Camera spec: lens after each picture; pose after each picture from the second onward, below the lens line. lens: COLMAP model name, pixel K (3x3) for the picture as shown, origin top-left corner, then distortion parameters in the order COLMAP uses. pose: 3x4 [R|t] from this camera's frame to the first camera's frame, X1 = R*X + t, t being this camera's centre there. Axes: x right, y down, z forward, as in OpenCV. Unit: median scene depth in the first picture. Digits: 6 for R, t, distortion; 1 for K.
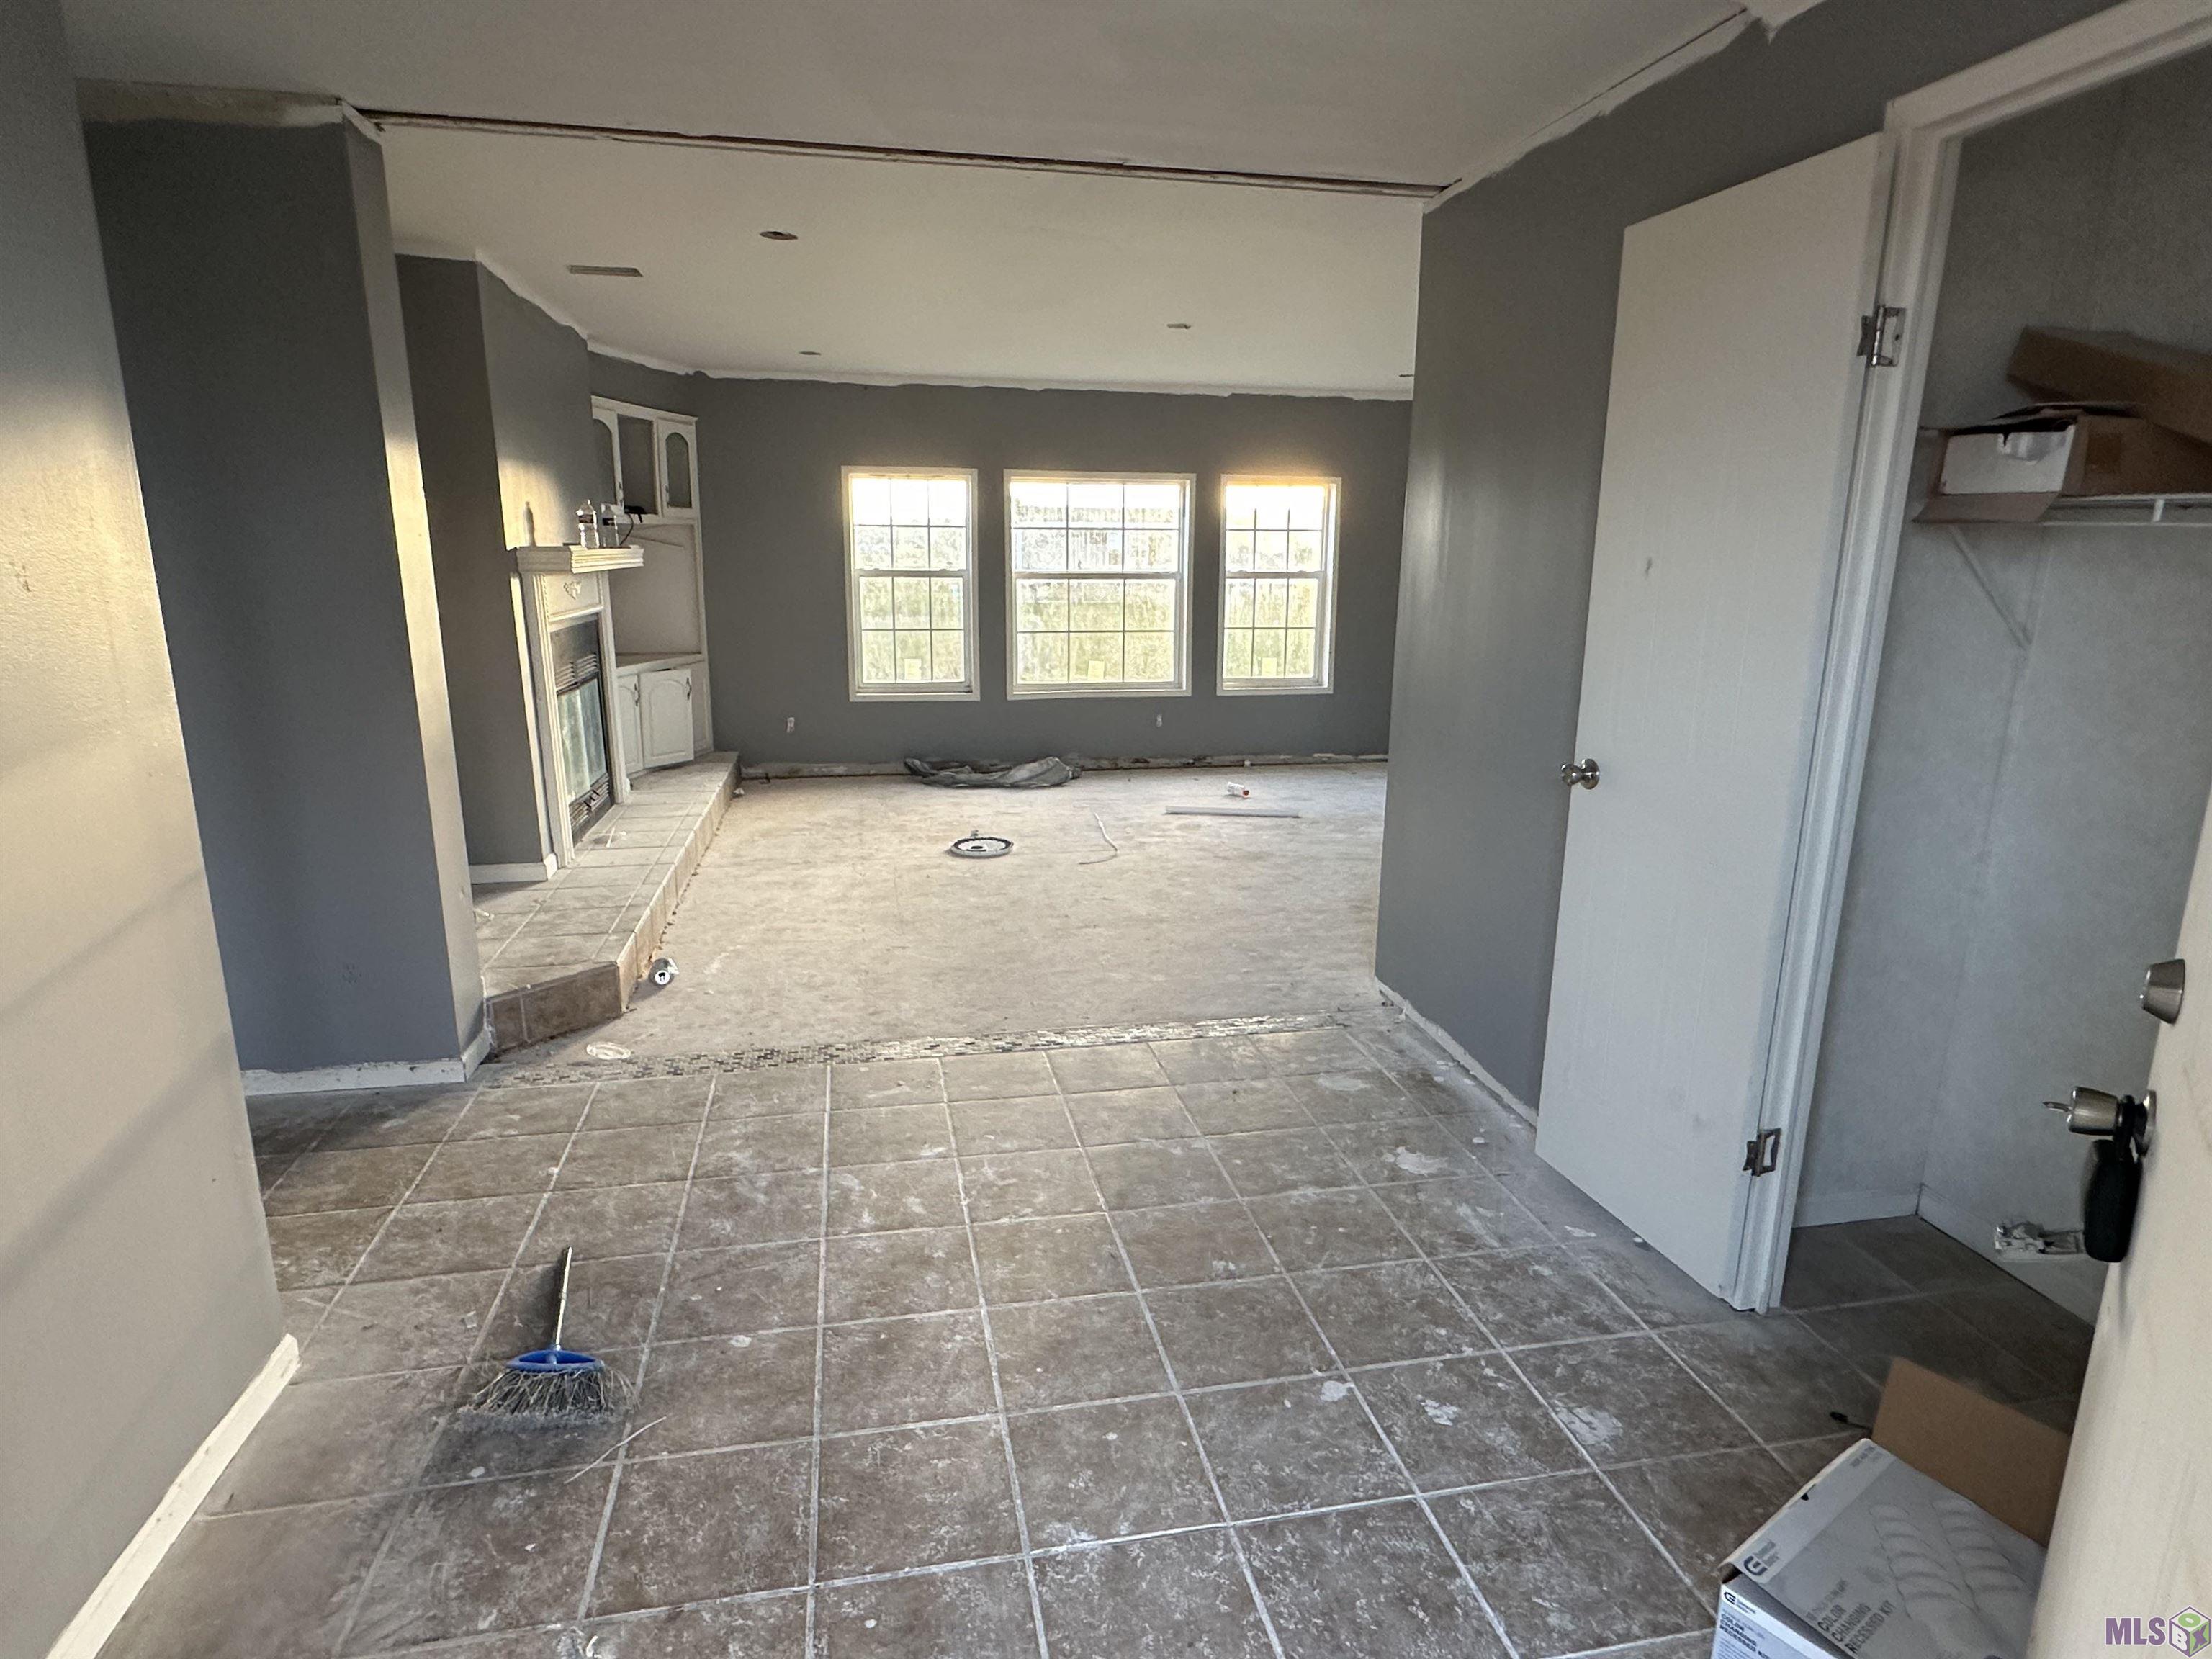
lens RADIAL K [[1239.2, 0, 1107.4], [0, 1239.2, 832.6], [0, 0, 1]] dist [-0.004166, 0.001211]
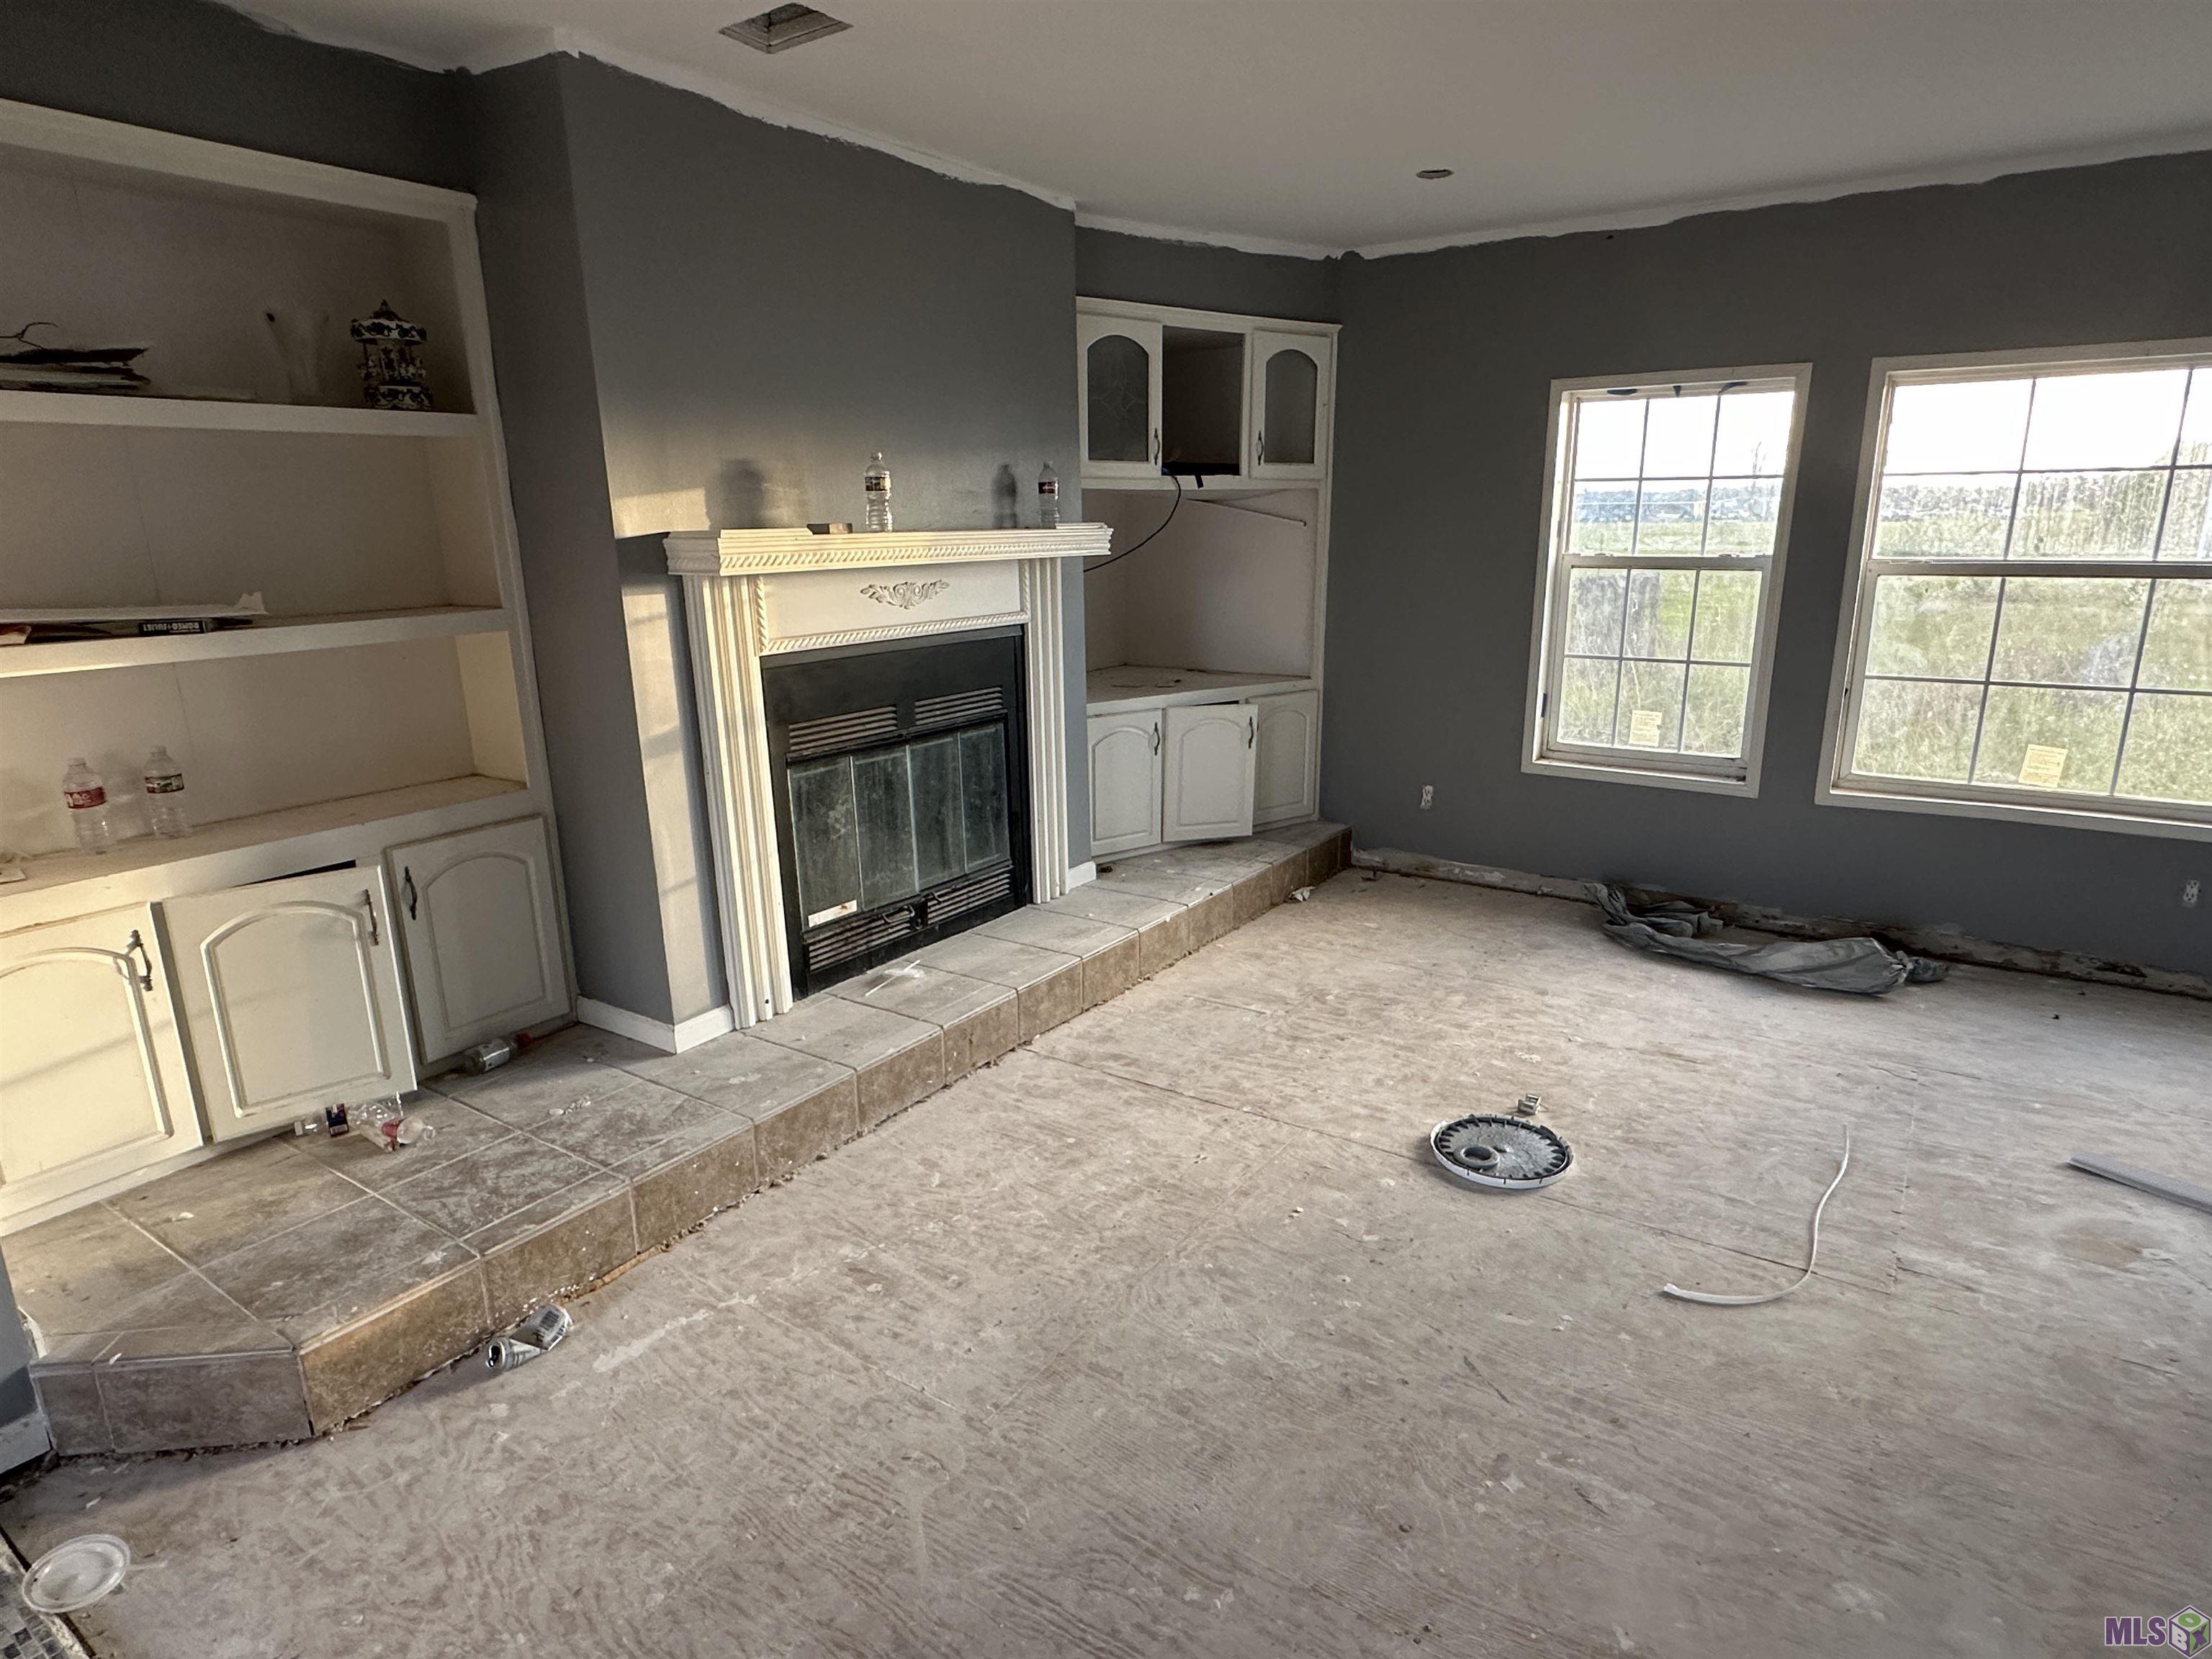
lens RADIAL K [[1239.2, 0, 1113.7], [0, 1239.2, 832.0], [0, 0, 1]] dist [-0.004166, 0.001211]
pose [[0.700238, 0.158946, -0.695990, 0.085773], [-0.143953, 0.986312, 0.080415, -0.102005], [0.699245, 0.043880, 0.713534, 0.447175]]
